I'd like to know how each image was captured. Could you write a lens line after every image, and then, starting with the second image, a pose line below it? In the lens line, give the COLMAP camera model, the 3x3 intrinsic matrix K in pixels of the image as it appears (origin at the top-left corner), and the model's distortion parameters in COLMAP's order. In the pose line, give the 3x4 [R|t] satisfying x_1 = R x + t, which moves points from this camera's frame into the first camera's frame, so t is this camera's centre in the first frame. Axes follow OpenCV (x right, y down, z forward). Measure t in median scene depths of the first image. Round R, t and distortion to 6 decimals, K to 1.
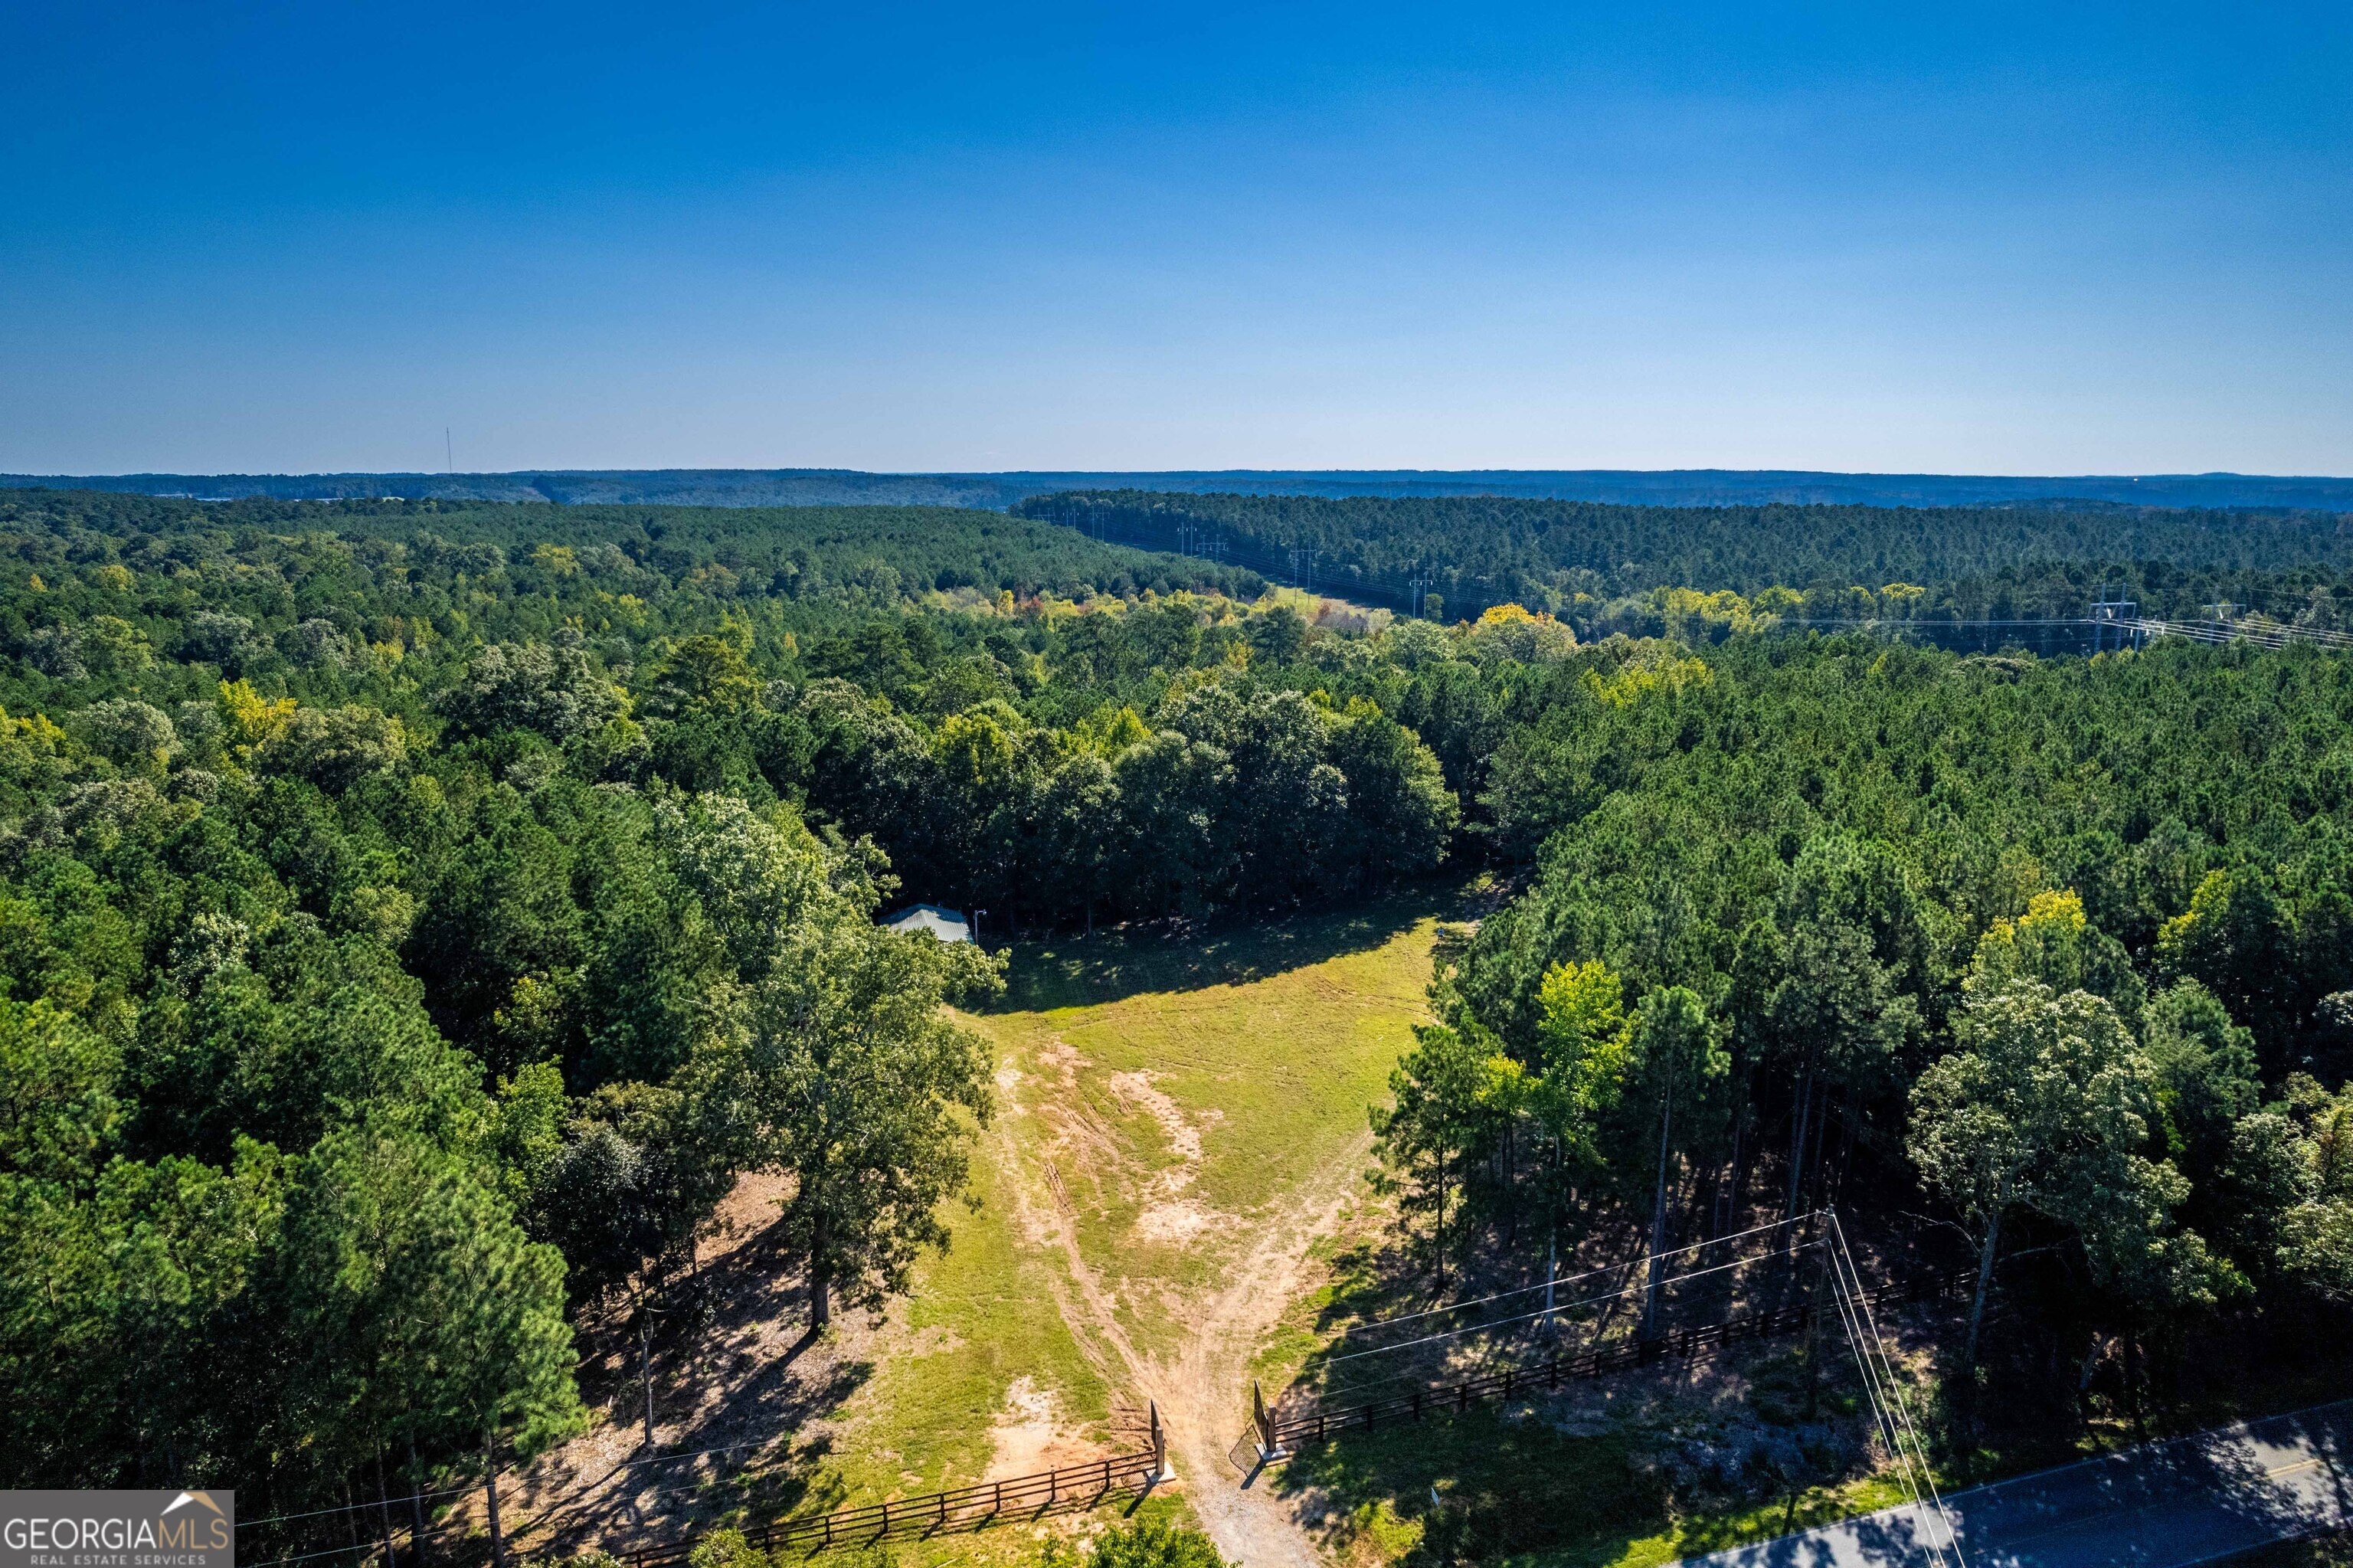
lens RADIAL K [[1540.2, 0, 1181.0], [0, 1540.2, 790.4], [0, 0, 1]] dist [-0.061609, 0.053843]
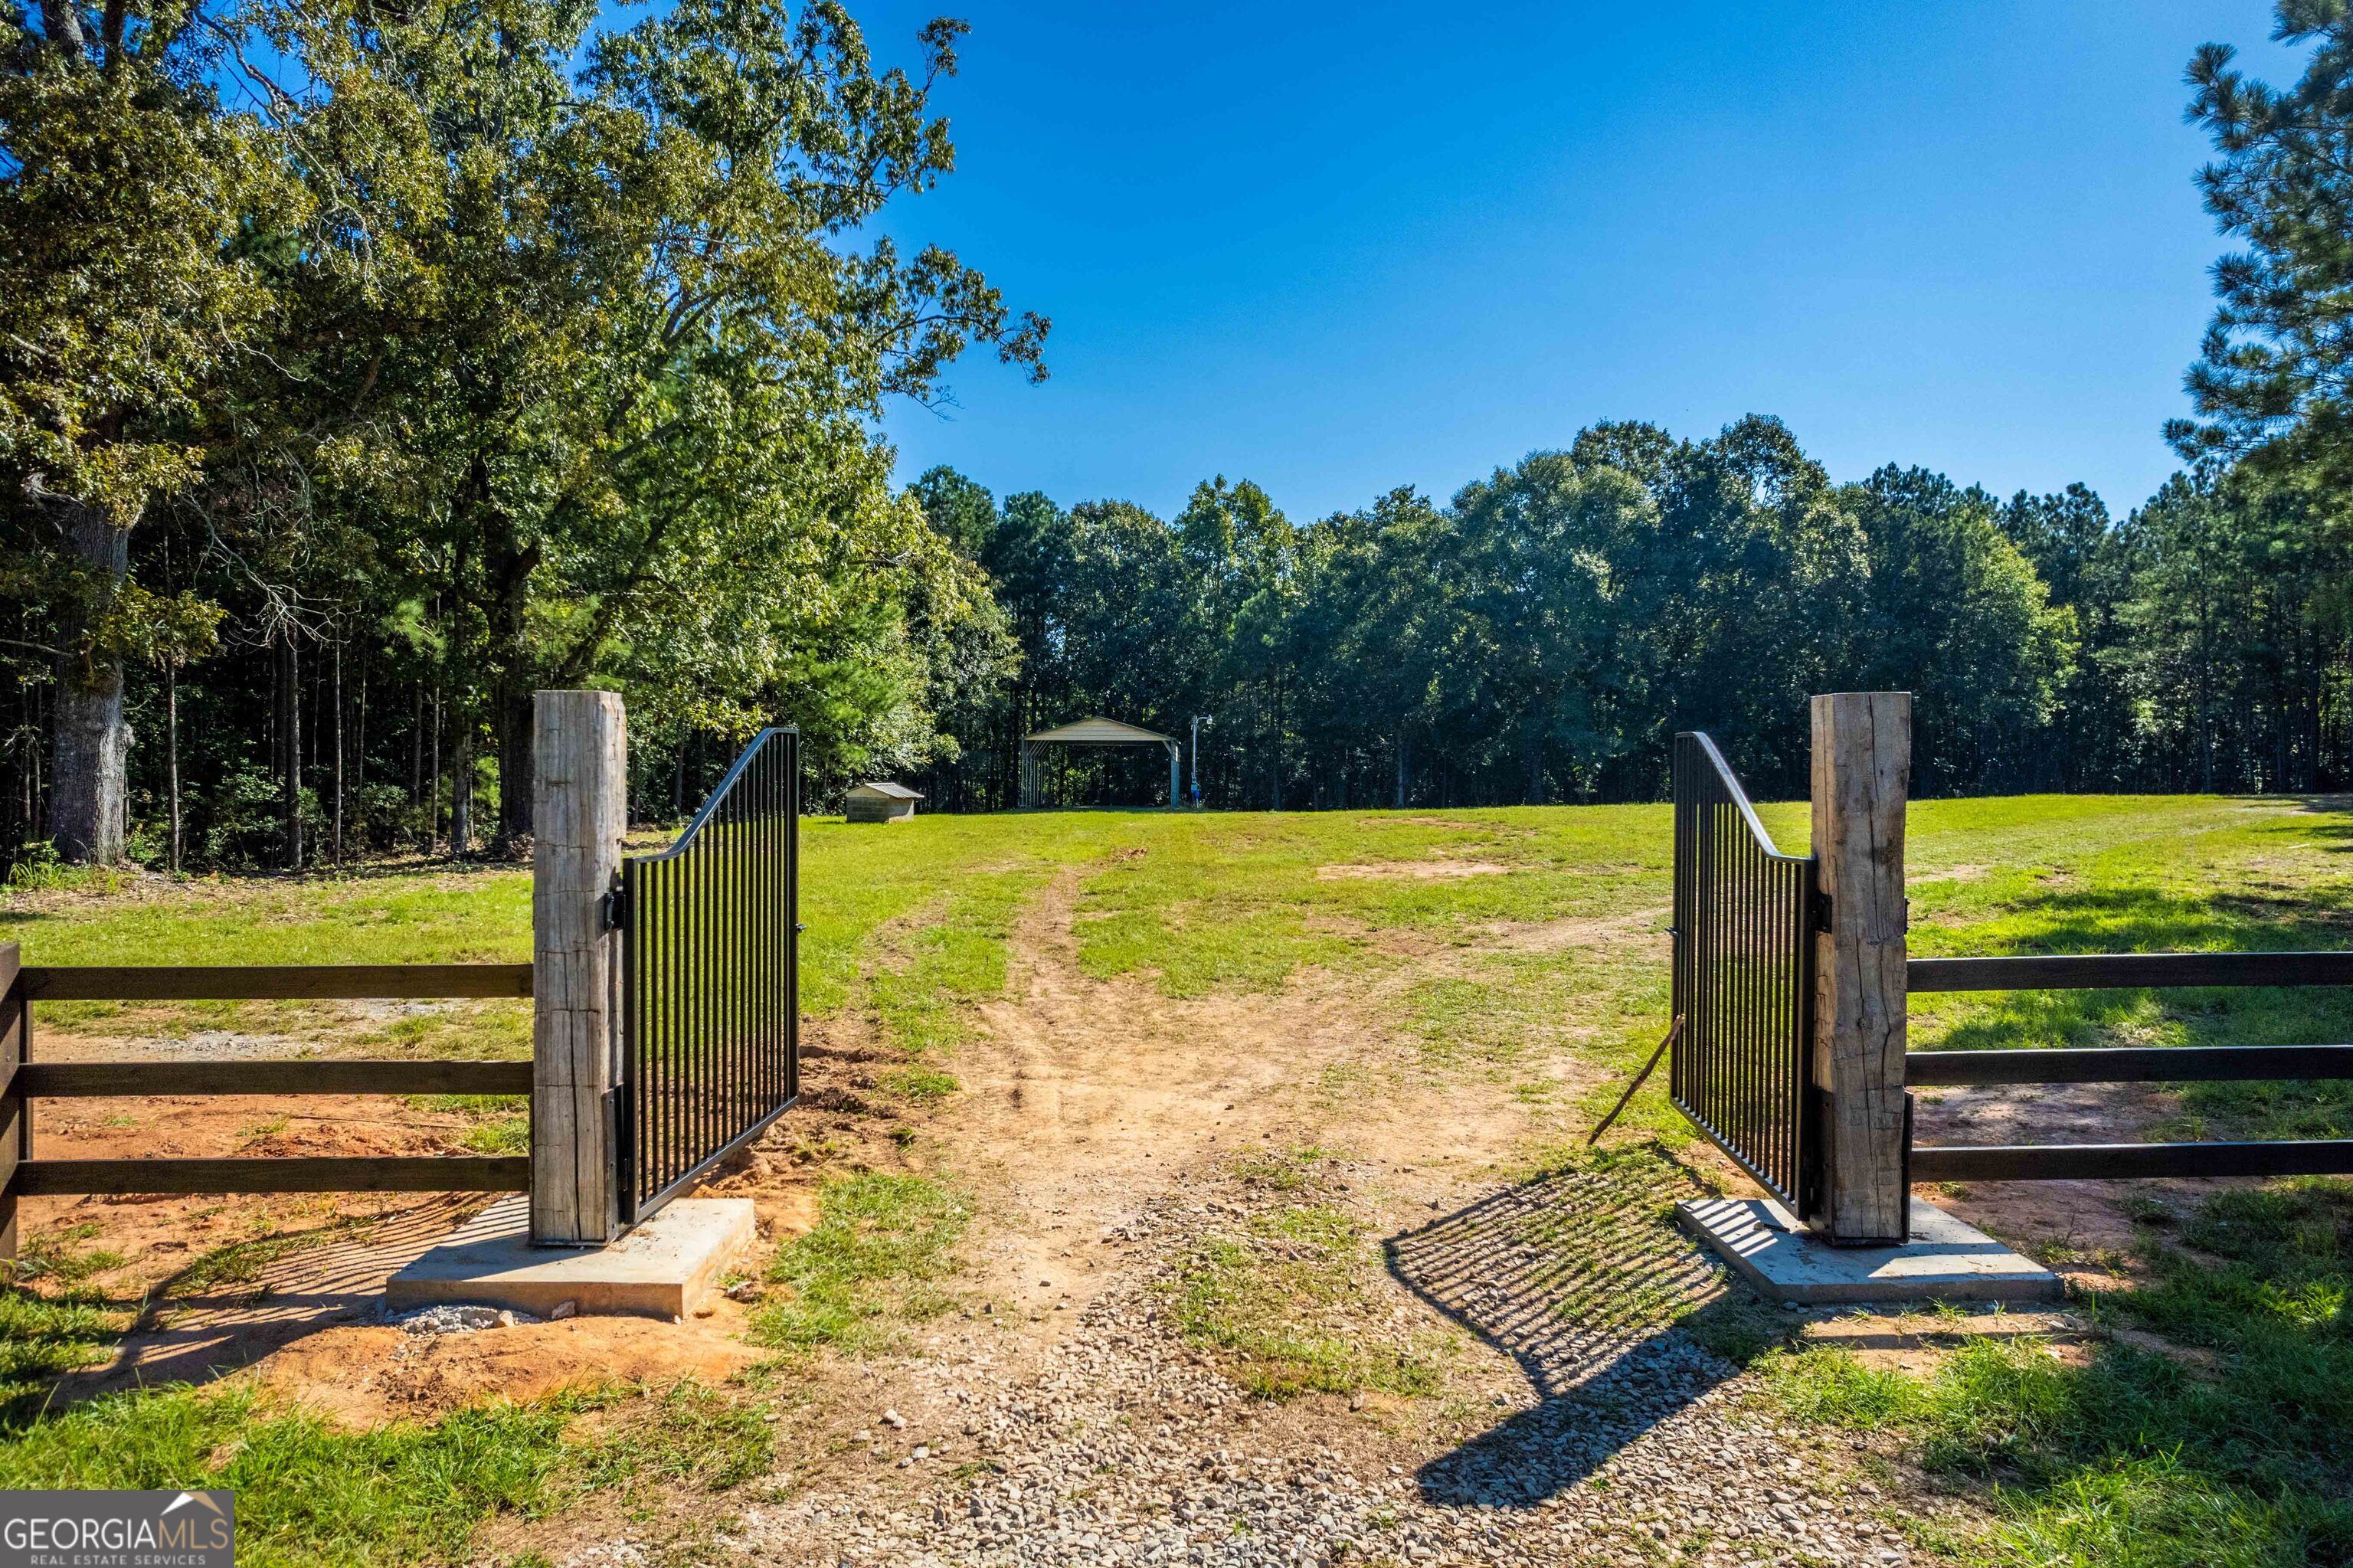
lens RADIAL K [[1540.2, 0, 1181.0], [0, 1540.2, 790.4], [0, 0, 1]] dist [-0.061609, 0.053843]
pose [[0.961154, 0.014694, -0.275621, 0.034740], [-0.068320, 0.980173, -0.185991, 0.327274], [0.267424, 0.197596, 0.943101, 0.689960]]
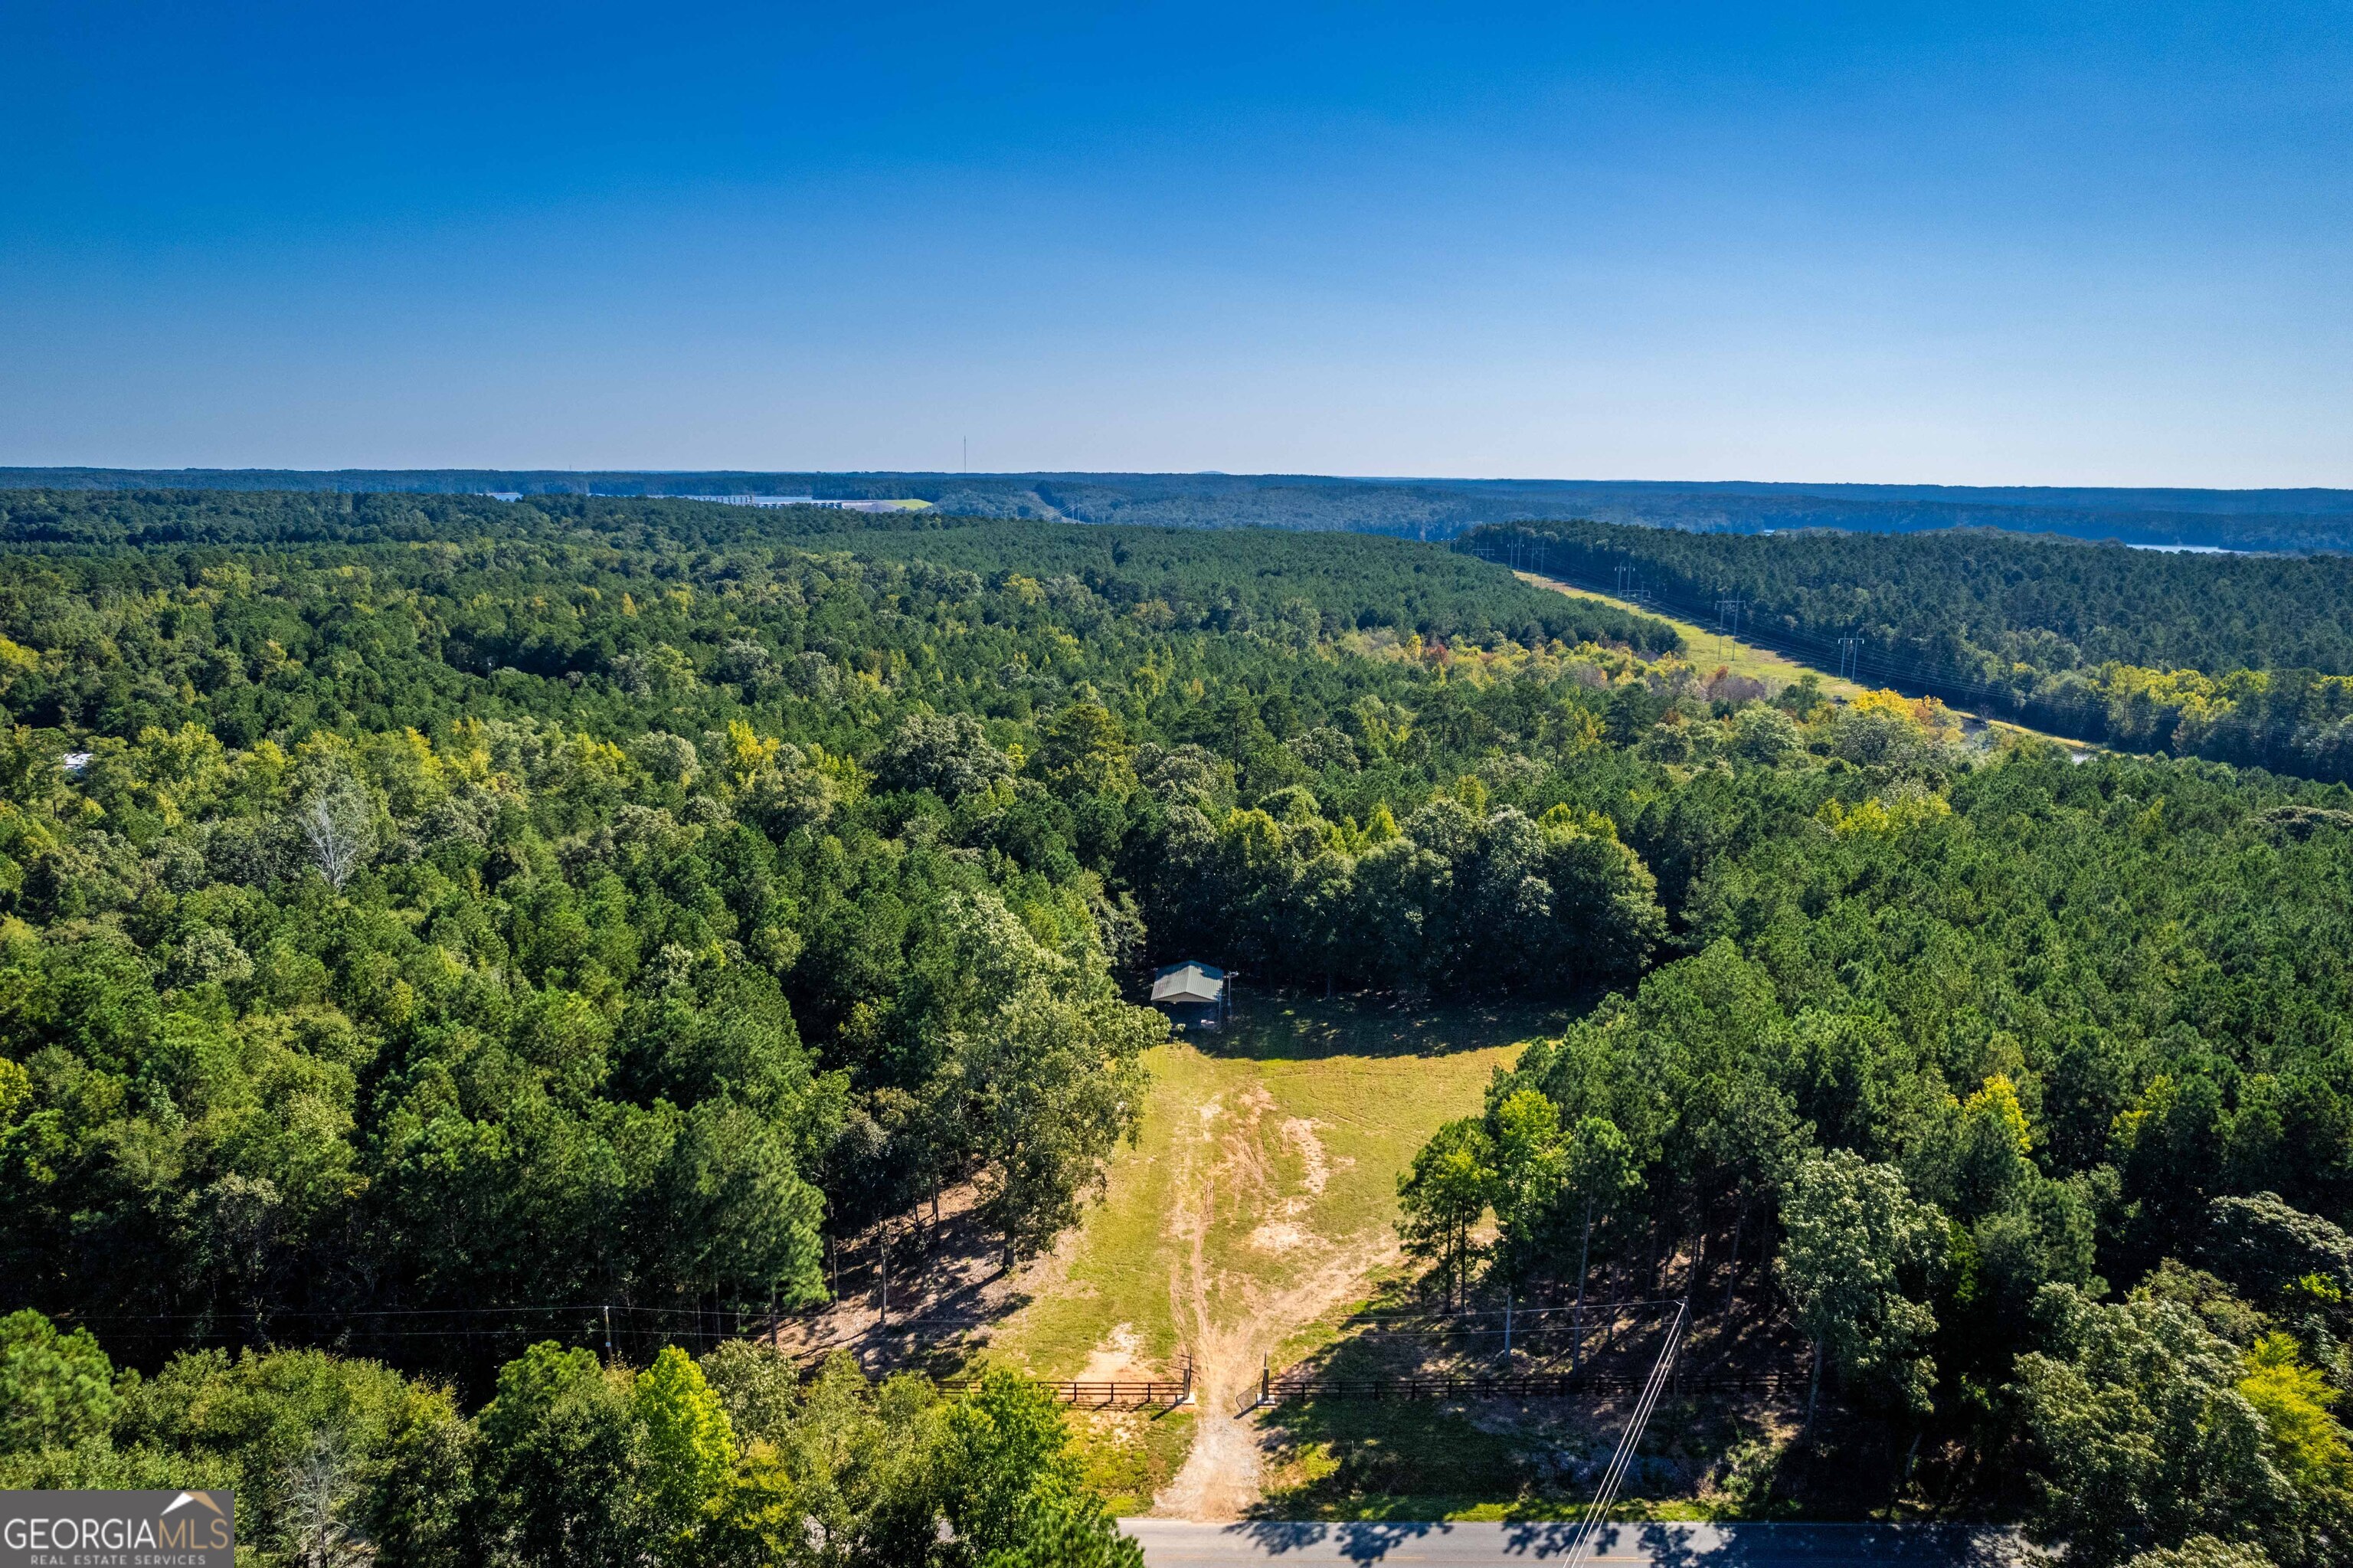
lens RADIAL K [[1540.2, 0, 1181.0], [0, 1540.2, 790.4], [0, 0, 1]] dist [-0.061609, 0.053843]
pose [[0.953297, 0.073242, -0.293021, 0.281507], [-0.074142, 0.997215, 0.008048, -0.115845], [0.292794, 0.014053, 0.956072, -0.324043]]
